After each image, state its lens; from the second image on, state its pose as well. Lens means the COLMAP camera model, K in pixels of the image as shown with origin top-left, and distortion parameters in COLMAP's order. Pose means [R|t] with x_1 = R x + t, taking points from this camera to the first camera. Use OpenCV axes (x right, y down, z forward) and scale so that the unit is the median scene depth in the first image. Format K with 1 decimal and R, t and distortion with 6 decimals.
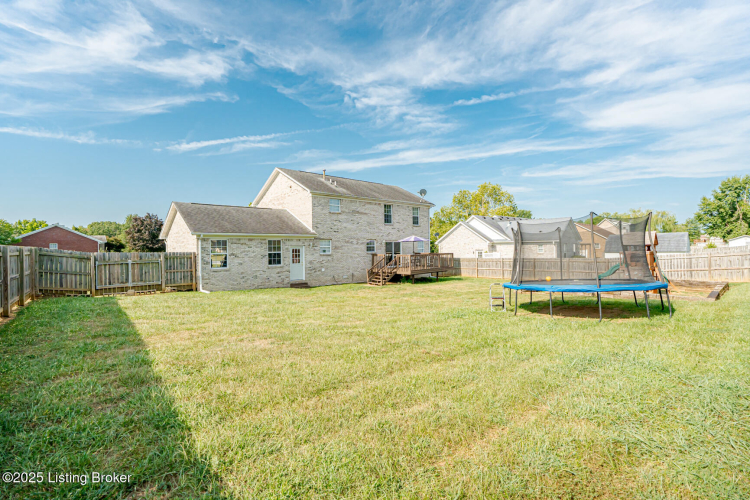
lens RADIAL K [[337.4, 0, 373.7], [0, 337.4, 245.7], [0, 0, 1]] dist [-0.003018, -0.000305]
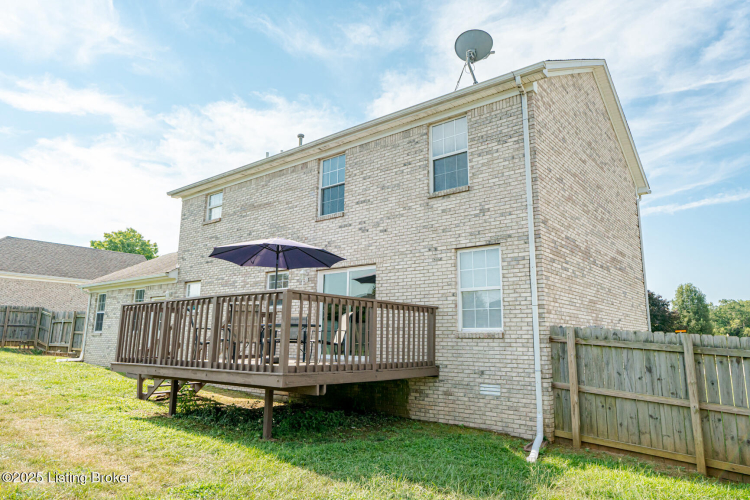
lens RADIAL K [[495.6, 0, 371.0], [0, 495.6, 244.5], [0, 0, 1]] dist [0.010481, 0.001299]
pose [[0.138037, -0.176180, -0.974631, 0.517571], [-0.016529, 0.983505, -0.180125, 0.046194], [0.990289, 0.040974, 0.132848, 1.031961]]
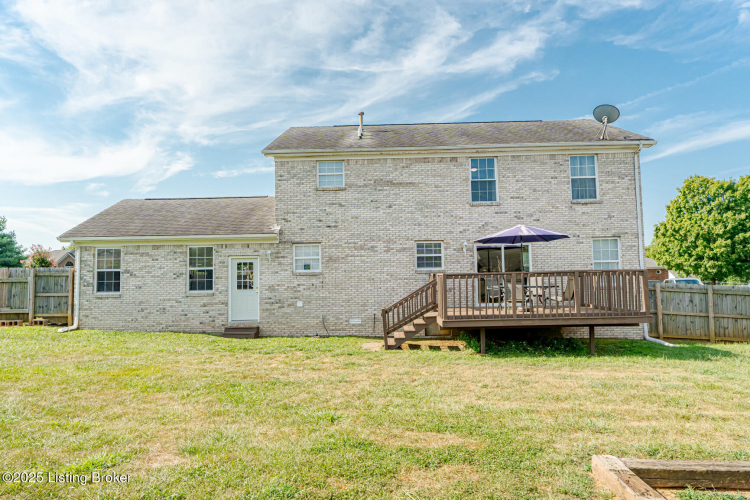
lens RADIAL K [[464.4, 0, 375.8], [0, 464.4, 243.7], [0, 0, 1]] dist [-0.002772, 0.005659]
pose [[0.720432, -0.048070, -0.691858, 0.365528], [0.007624, 0.998084, -0.061407, 0.022454], [0.693484, 0.038965, 0.719418, 0.515924]]
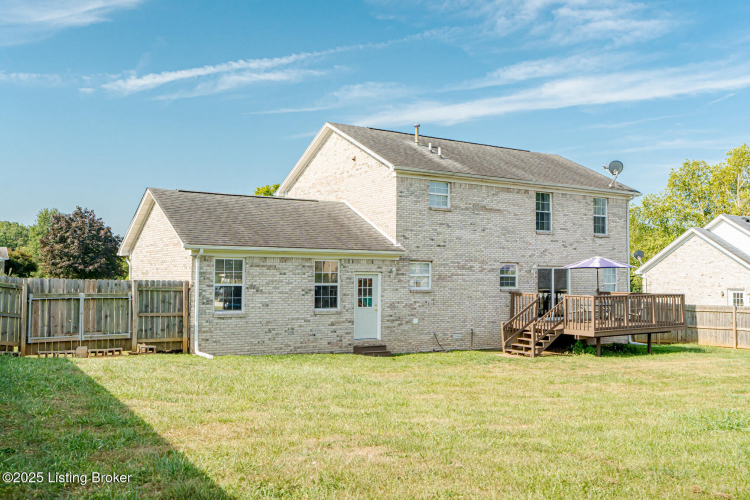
lens RADIAL K [[683.9, 0, 374.7], [0, 683.9, 242.9], [0, 0, 1]] dist [0.009442, 0.000000]
pose [[0.986493, 0.012165, -0.163352, -0.038727], [-0.019544, 0.998856, -0.043644, 0.000117], [0.162634, 0.046247, 0.985602, -0.025170]]
